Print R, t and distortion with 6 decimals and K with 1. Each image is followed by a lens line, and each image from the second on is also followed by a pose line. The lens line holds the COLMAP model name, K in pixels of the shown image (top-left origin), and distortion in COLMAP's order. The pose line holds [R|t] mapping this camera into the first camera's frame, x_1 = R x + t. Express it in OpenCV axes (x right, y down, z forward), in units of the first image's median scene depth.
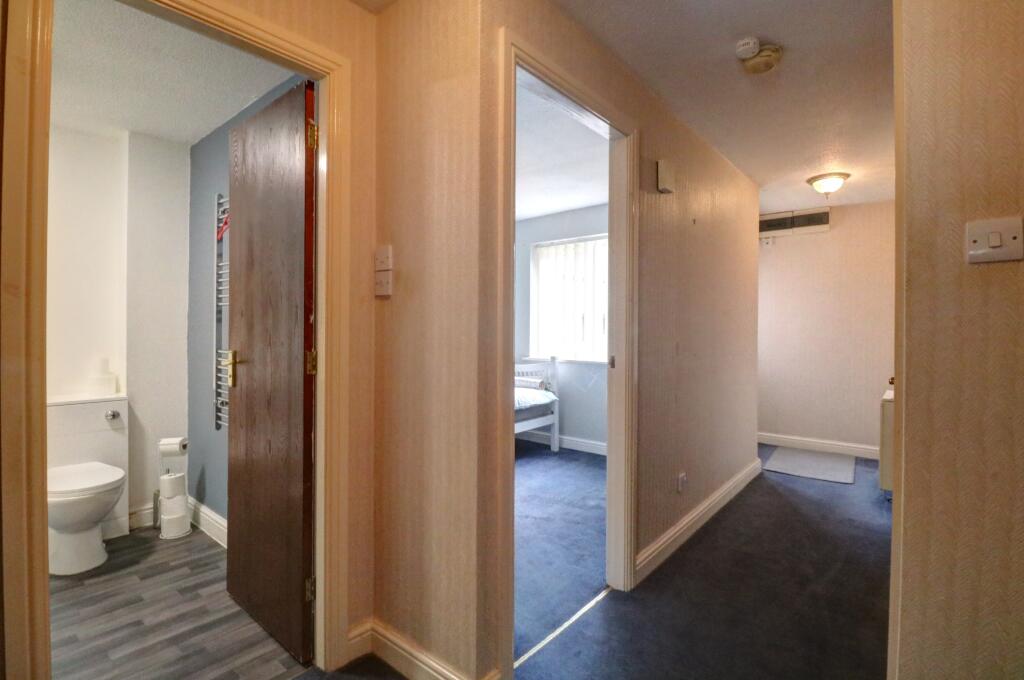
lens RADIAL K [[496.2, 0, 517.2], [0, 496.2, 338.0], [0, 0, 1]] dist [-0.001899, -0.000936]
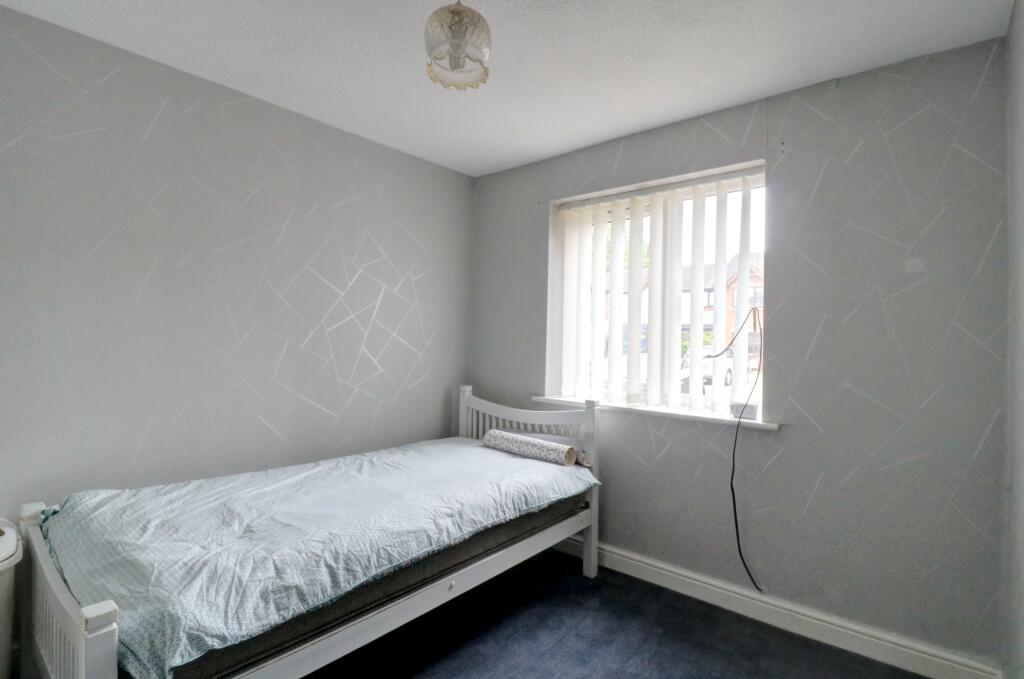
lens RADIAL K [[496.2, 0, 517.2], [0, 496.2, 337.5], [0, 0, 1]] dist [-0.001899, -0.000936]
pose [[0.999743, 0.018451, -0.013154, -0.001364], [-0.018914, 0.999173, -0.035993, -0.010419], [0.012479, 0.036232, 0.999265, 0.470857]]
